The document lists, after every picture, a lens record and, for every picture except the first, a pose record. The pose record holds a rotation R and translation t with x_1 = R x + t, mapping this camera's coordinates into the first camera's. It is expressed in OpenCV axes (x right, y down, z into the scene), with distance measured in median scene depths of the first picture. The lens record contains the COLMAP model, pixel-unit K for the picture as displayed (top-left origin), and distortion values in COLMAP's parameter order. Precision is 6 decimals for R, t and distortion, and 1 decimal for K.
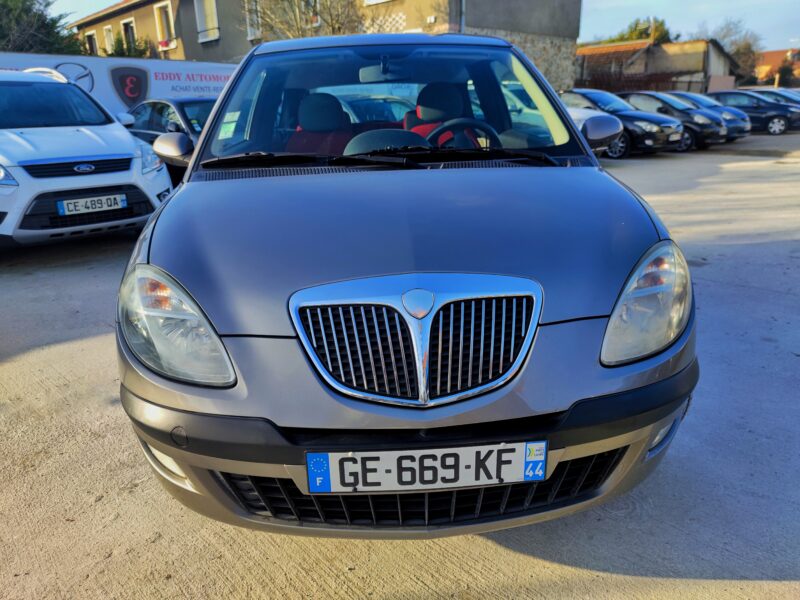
lens RADIAL K [[585.2, 0, 397.3], [0, 585.2, 294.5], [0, 0, 1]] dist [0.030001, -0.012014]
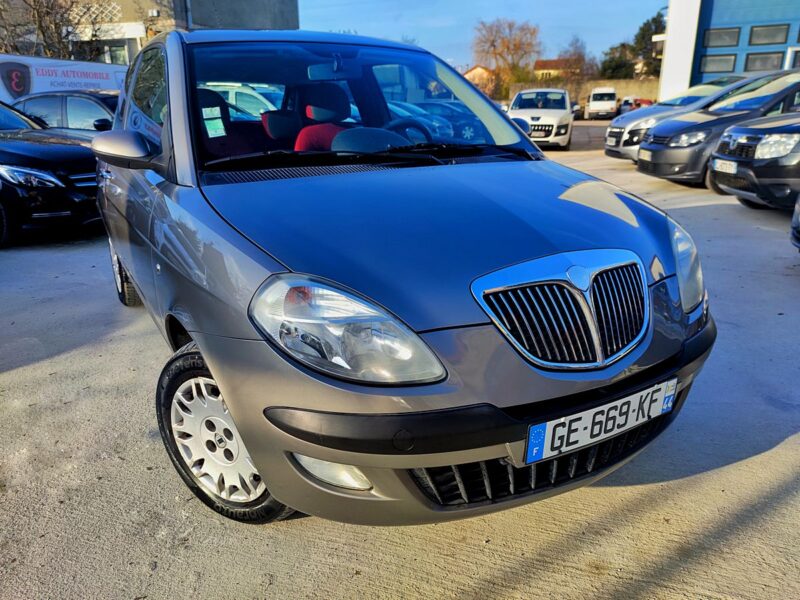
lens RADIAL K [[585.2, 0, 391.5], [0, 585.2, 301.0], [0, 0, 1]] dist [0.030001, -0.012014]
pose [[0.892169, -0.118169, 0.435971, -0.796706], [0.116836, 0.992699, 0.029975, -0.018167], [-0.436330, 0.024194, 0.899461, 0.139526]]
